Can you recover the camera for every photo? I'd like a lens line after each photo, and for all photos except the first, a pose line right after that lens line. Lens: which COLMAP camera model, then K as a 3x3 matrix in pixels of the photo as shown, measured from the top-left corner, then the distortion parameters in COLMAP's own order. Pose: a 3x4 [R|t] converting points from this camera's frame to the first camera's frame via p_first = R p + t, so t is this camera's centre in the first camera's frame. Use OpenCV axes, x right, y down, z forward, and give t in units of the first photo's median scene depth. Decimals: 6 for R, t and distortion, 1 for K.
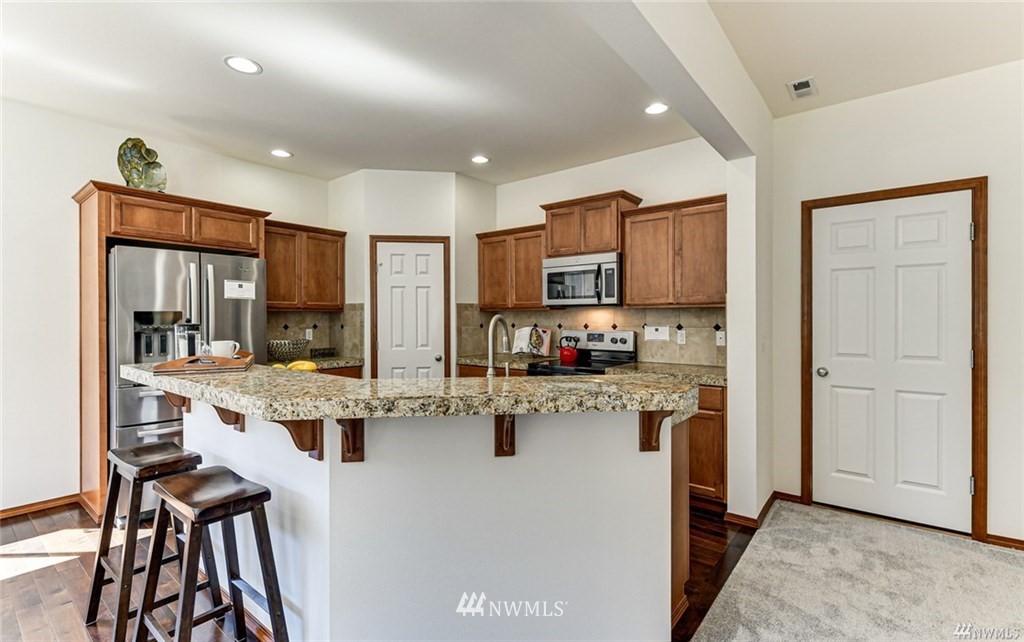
lens RADIAL K [[458.7, 0, 512.0], [0, 458.7, 321.0], [0, 0, 1]] dist [0.000351, 0.000044]
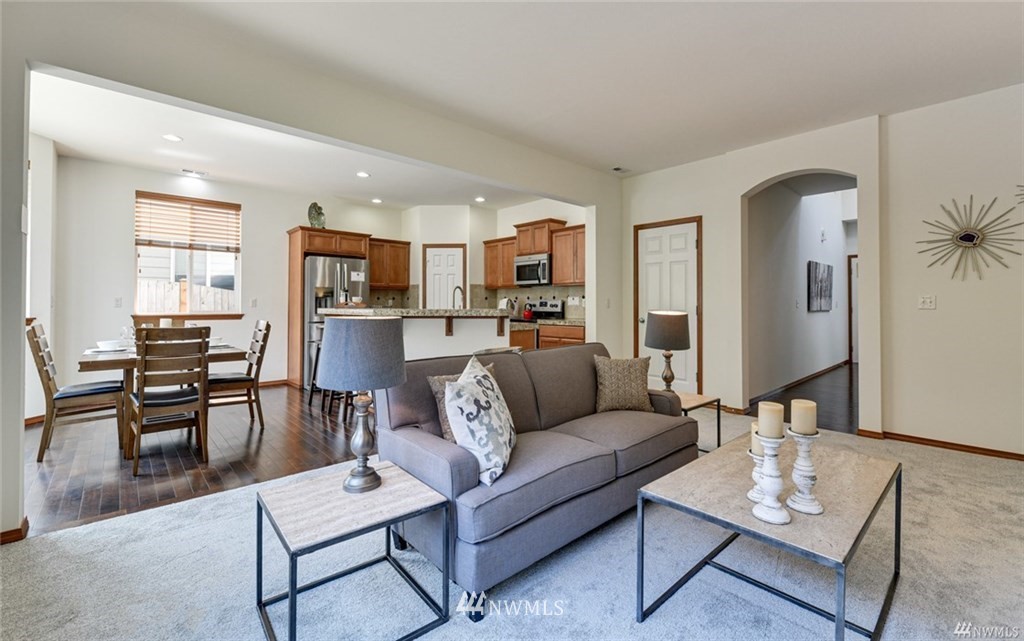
lens RADIAL K [[517.1, 0, 512.0], [0, 517.1, 320.5], [0, 0, 1]] dist [-0.023272, 0.000063]
pose [[0.969498, 0.016739, -0.244526, 0.569909], [-0.013680, 0.999806, 0.014203, 0.075584], [0.244716, -0.010425, 0.969539, -0.911983]]
